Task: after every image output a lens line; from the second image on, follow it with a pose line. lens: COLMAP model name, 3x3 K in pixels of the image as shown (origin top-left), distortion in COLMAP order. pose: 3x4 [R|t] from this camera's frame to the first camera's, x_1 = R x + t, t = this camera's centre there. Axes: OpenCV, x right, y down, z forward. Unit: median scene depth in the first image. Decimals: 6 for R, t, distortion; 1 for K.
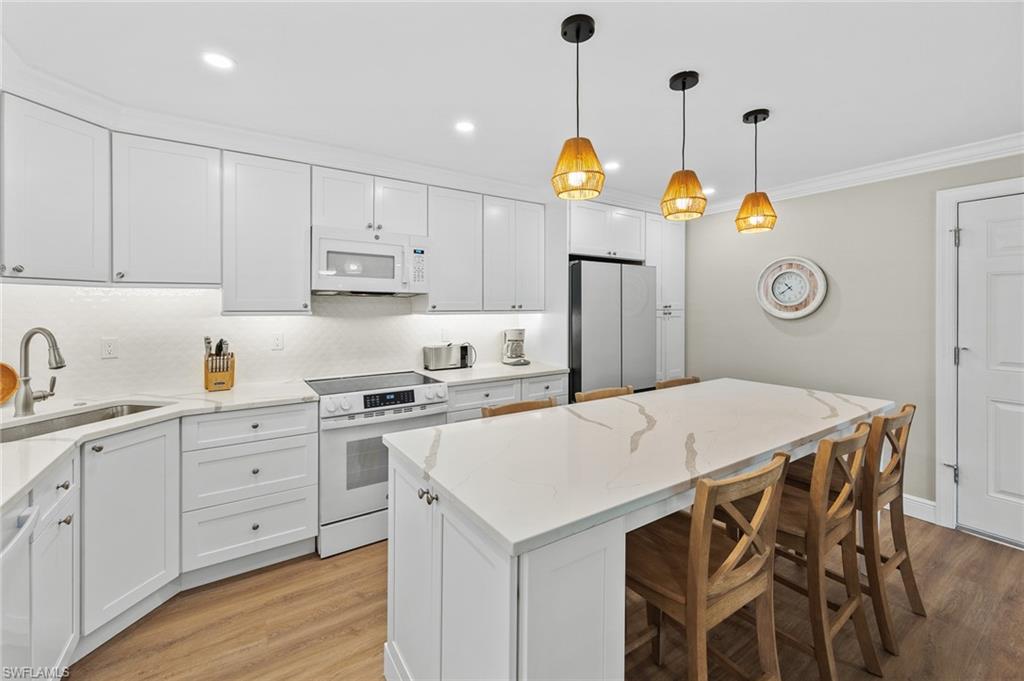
lens RADIAL K [[419.7, 0, 506.9], [0, 419.7, 306.9], [0, 0, 1]] dist [0.001010, 0.000002]
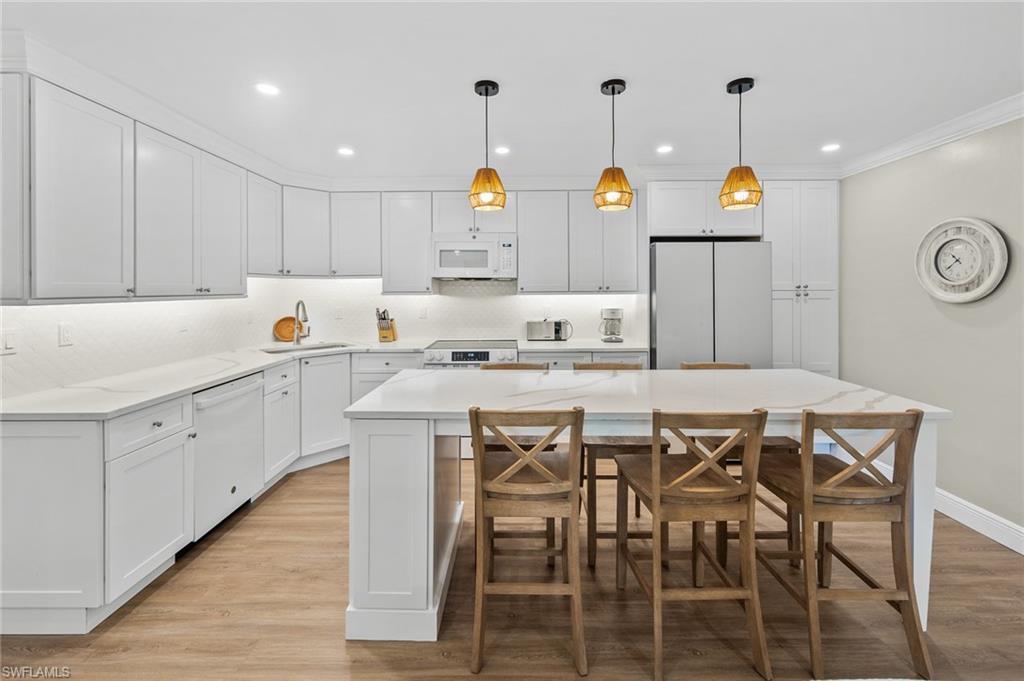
lens RADIAL K [[425.0, 0, 514.6], [0, 425.0, 288.3], [0, 0, 1]] dist [-0.000273, -0.000022]
pose [[0.830904, -0.004793, -0.556395, 0.546918], [0.005597, 0.999984, -0.000254, -0.000716], [0.556387, -0.002903, 0.830918, -0.059858]]
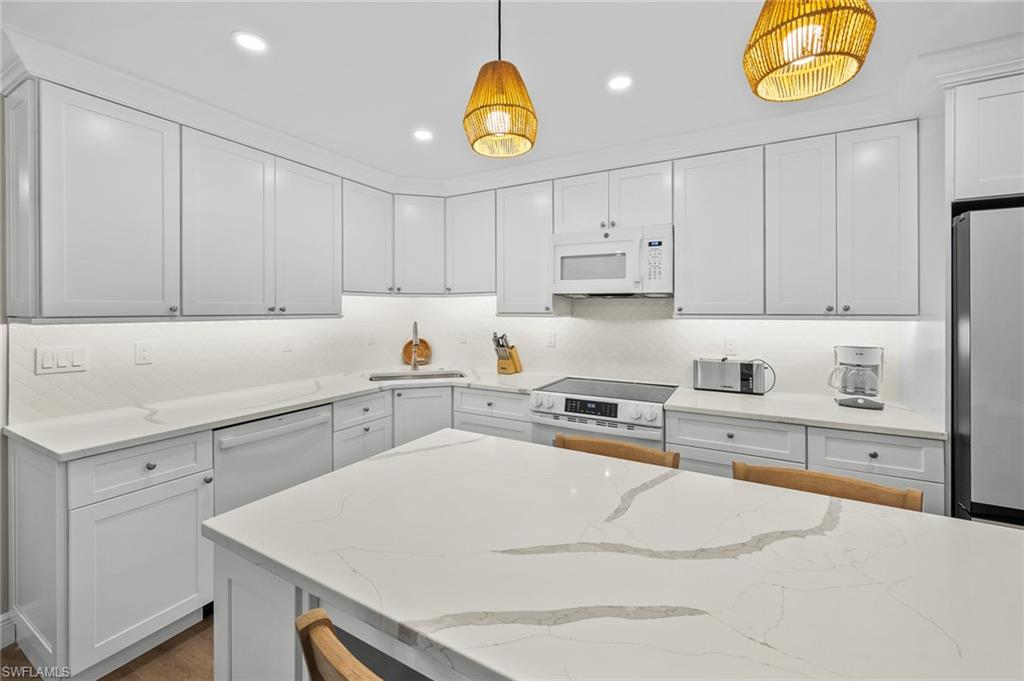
lens RADIAL K [[419.5, 0, 514.1], [0, 419.5, 309.2], [0, 0, 1]] dist [-0.000635, -0.000163]
pose [[0.459621, -0.001656, -0.888114, 0.424175], [0.001145, 0.999999, -0.001273, 0.000686], [0.888114, -0.000432, 0.459622, 0.376130]]
